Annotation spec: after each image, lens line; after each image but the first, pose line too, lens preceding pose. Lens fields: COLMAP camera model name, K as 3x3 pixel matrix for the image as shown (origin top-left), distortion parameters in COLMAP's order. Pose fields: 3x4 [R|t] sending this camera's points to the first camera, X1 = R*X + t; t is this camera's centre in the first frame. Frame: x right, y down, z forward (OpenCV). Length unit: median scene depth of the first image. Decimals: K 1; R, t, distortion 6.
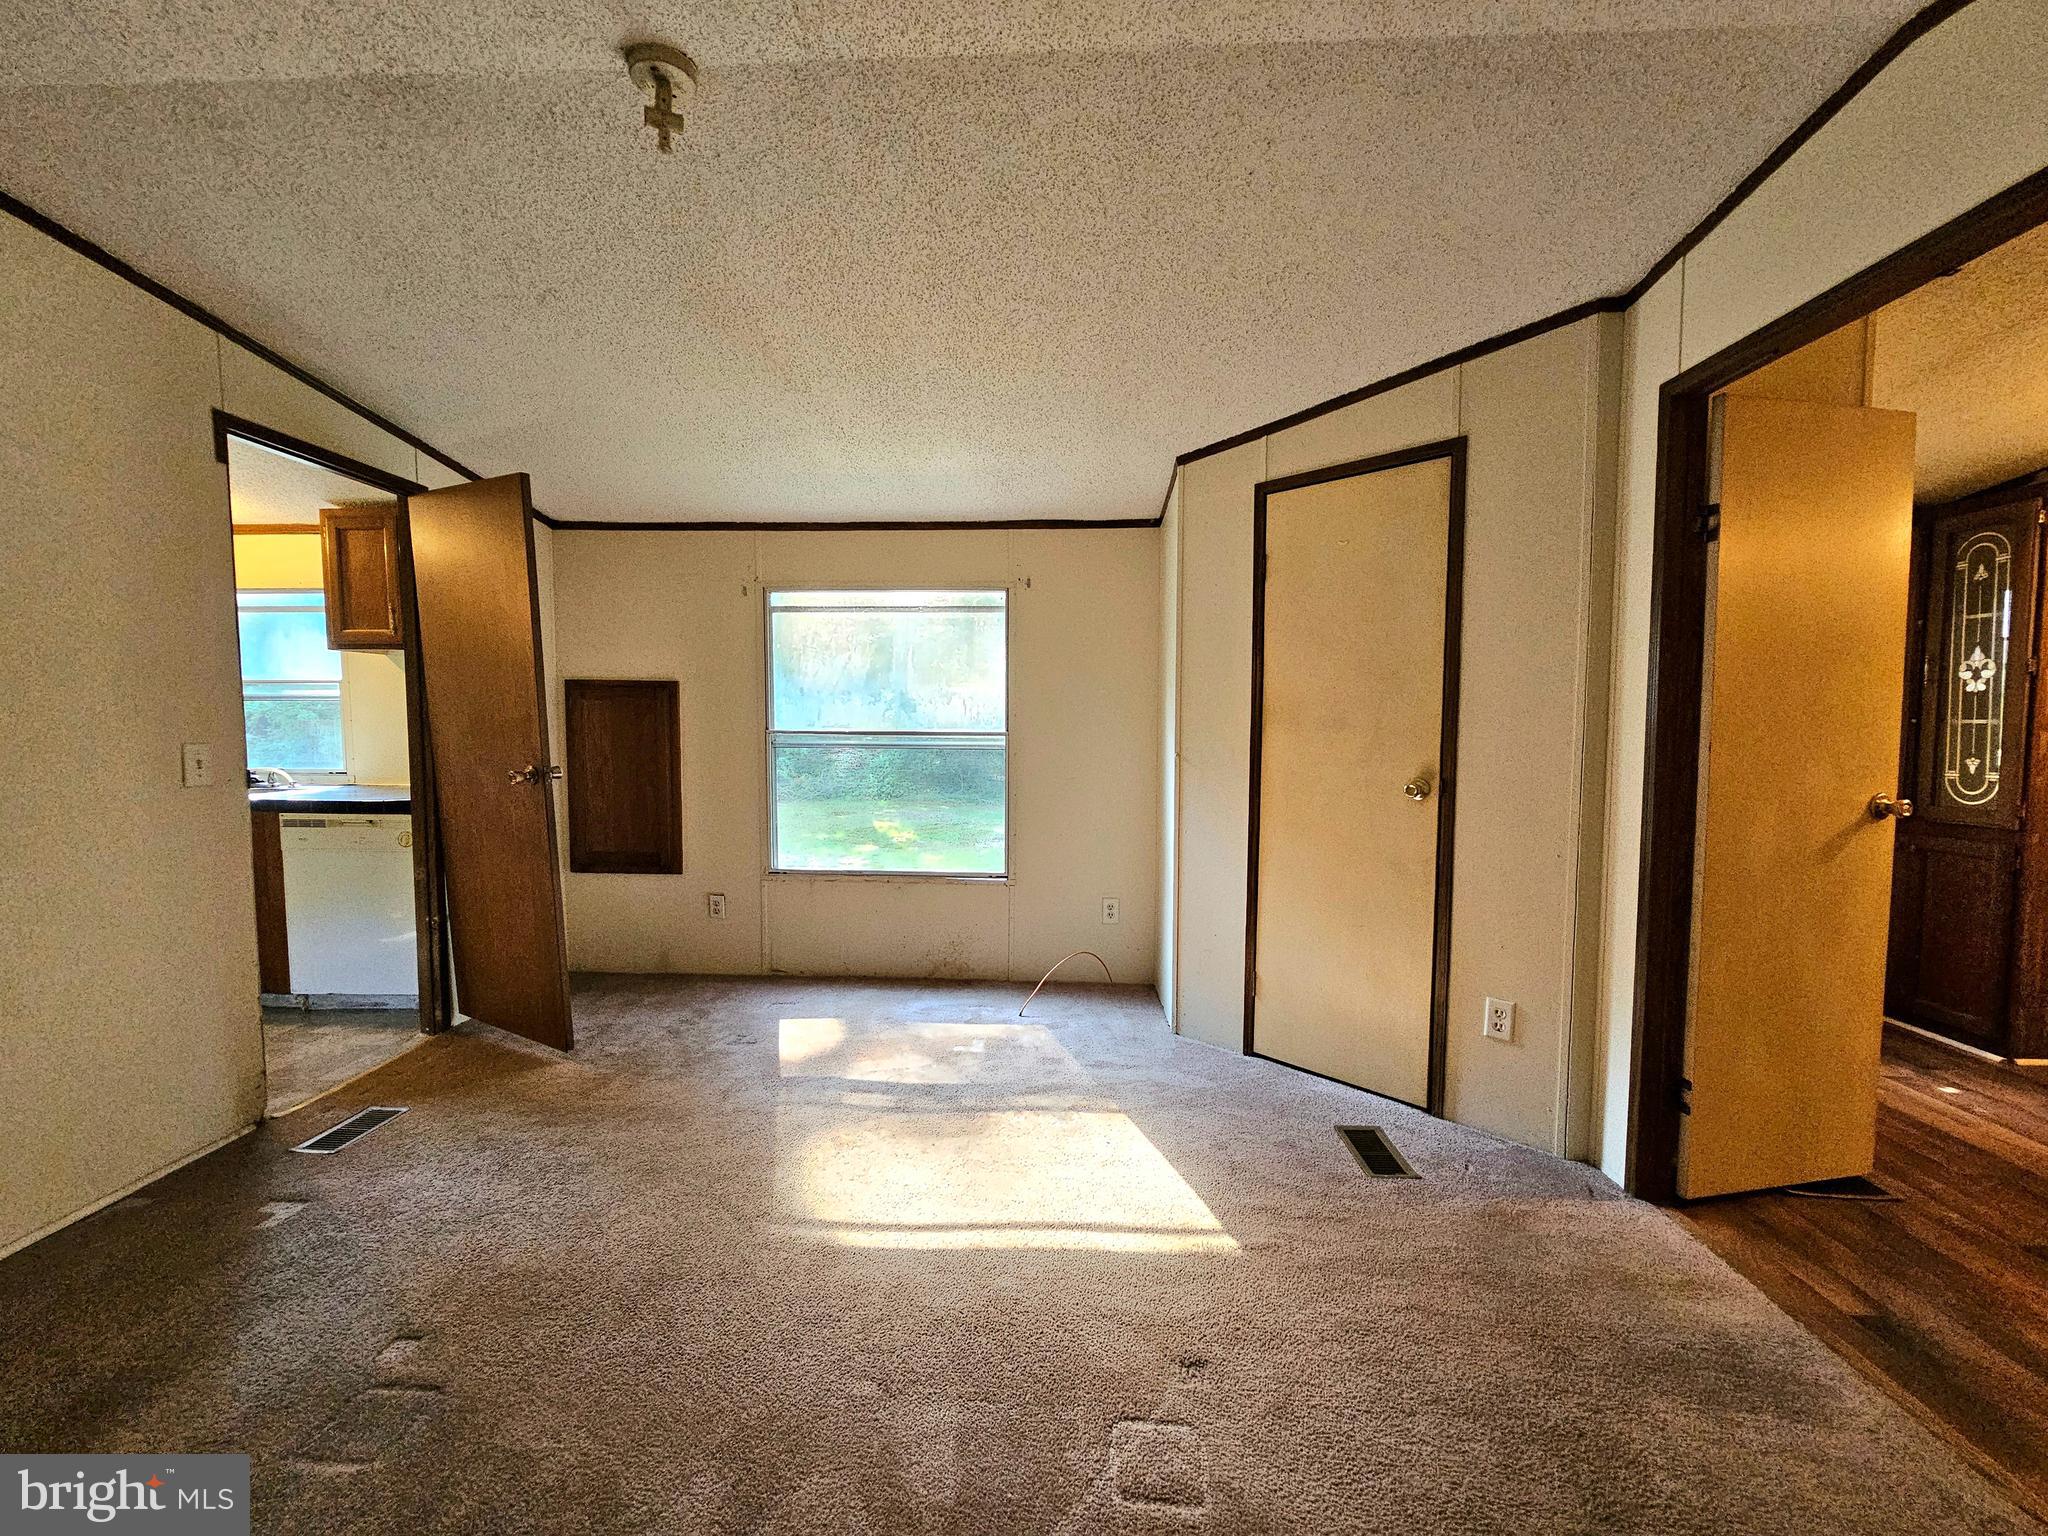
lens RADIAL K [[835.8, 0, 1046.7], [0, 835.8, 761.3], [0, 0, 1]] dist [-0.002432, -0.000056]
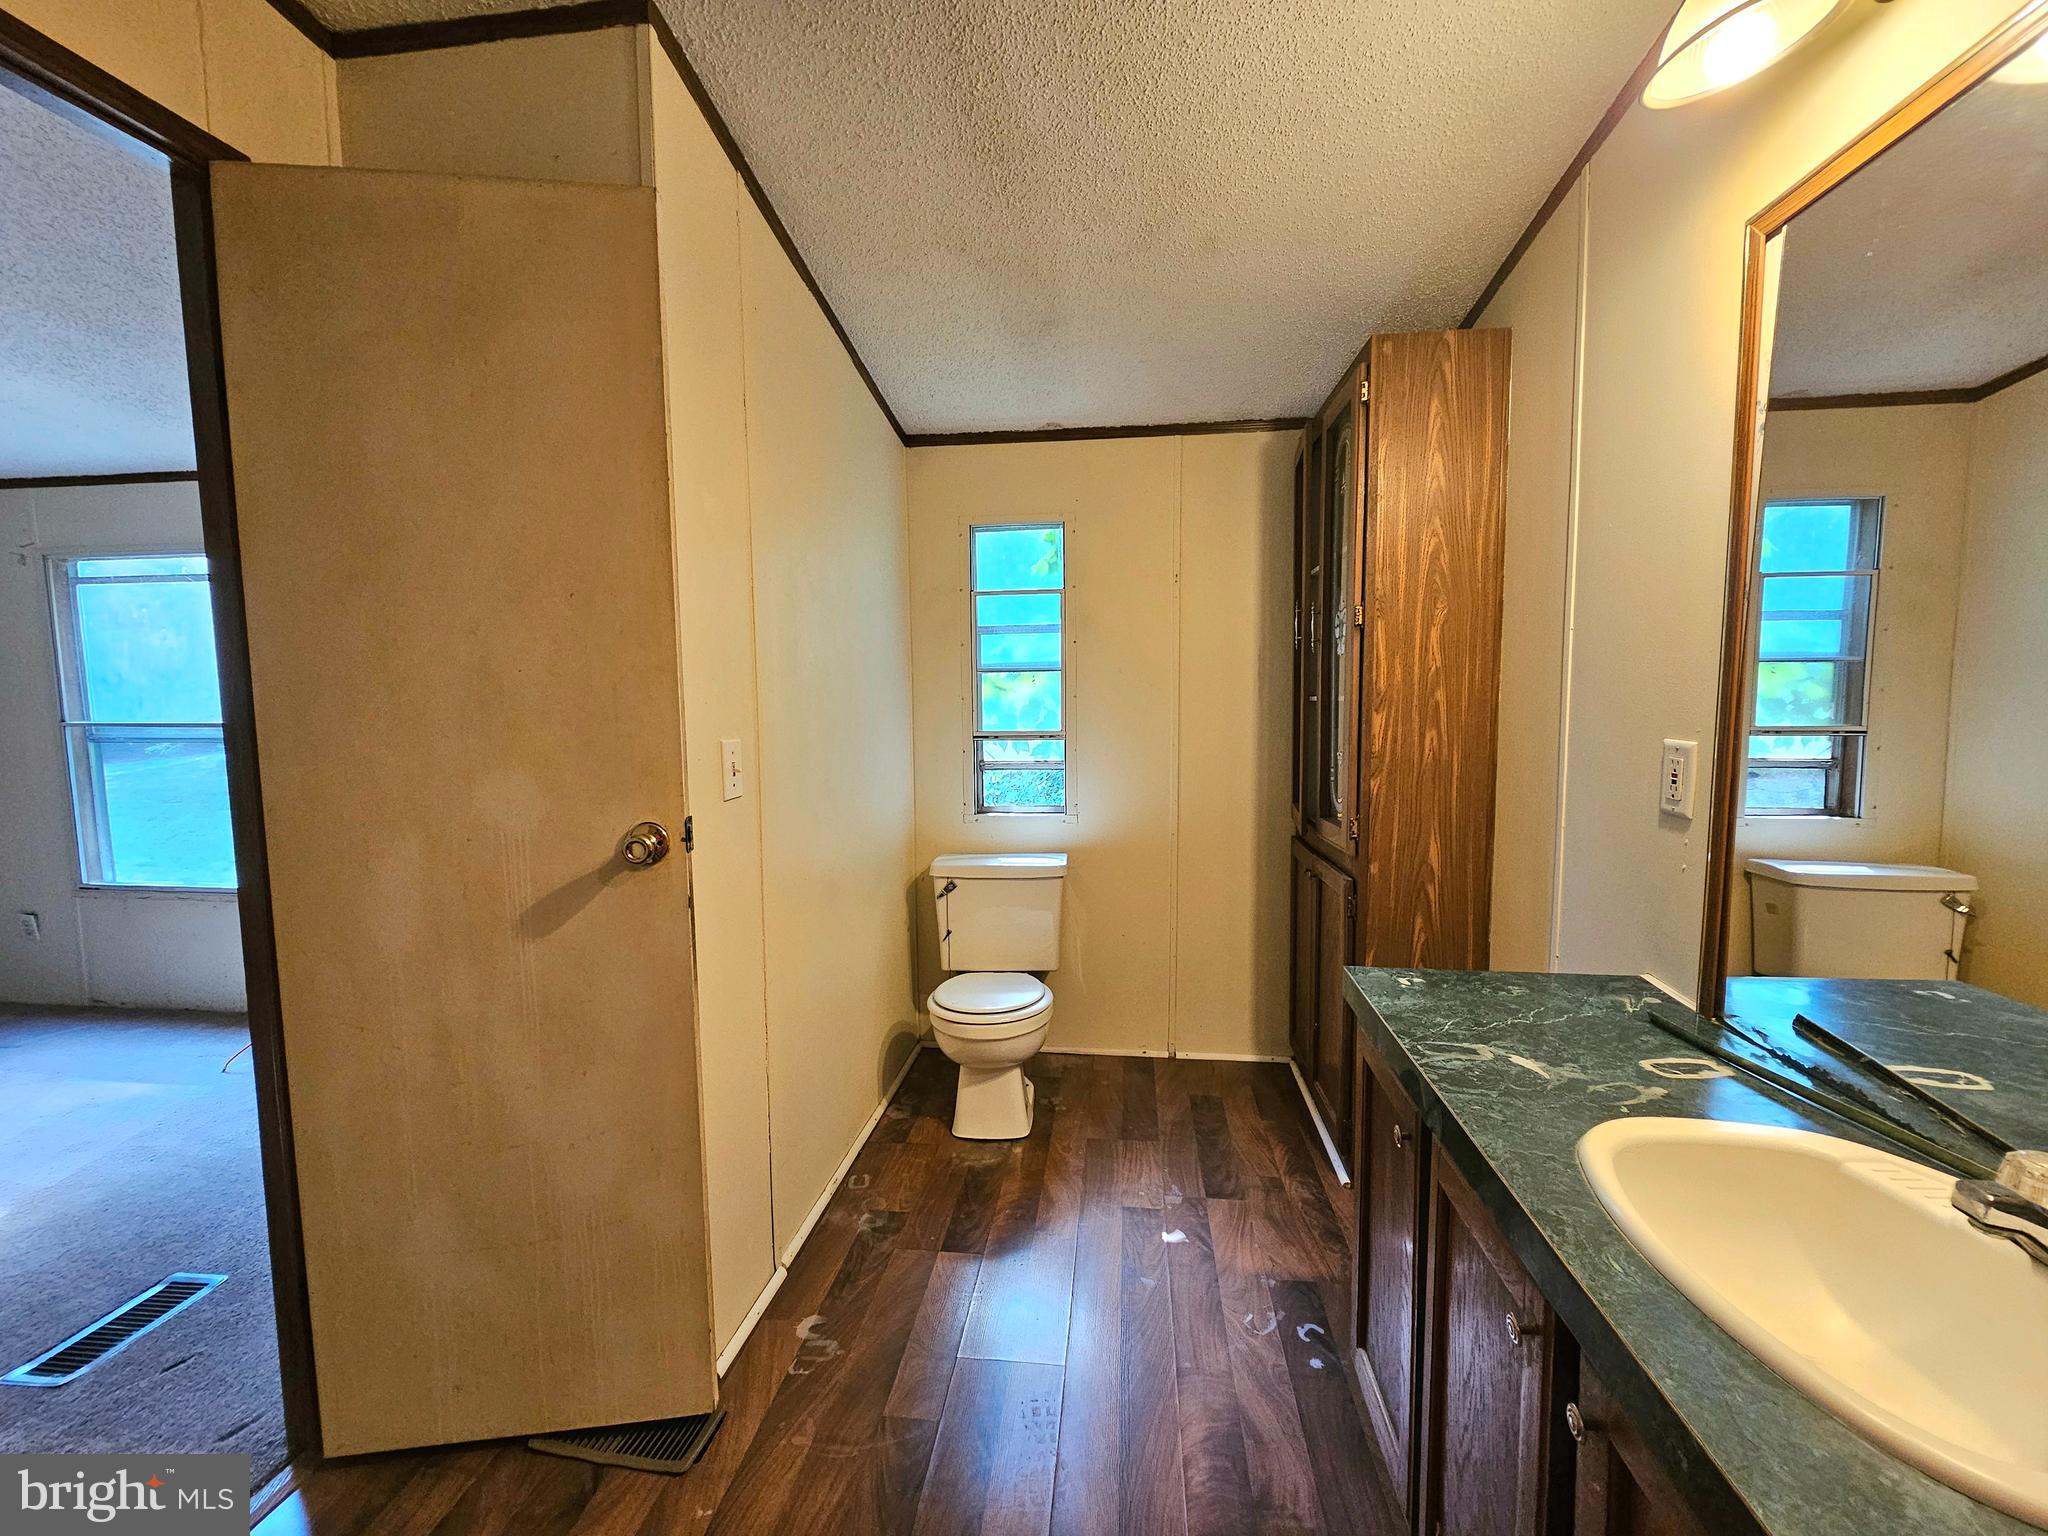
lens RADIAL K [[835.8, 0, 1024.8], [0, 835.8, 773.8], [0, 0, 1]] dist [-0.002432, -0.000056]
pose [[0.997194, -0.002078, -0.074827, 1.293298], [0.004125, 0.999621, 0.027218, -0.006472], [0.074742, -0.027450, 0.996825, 0.407306]]
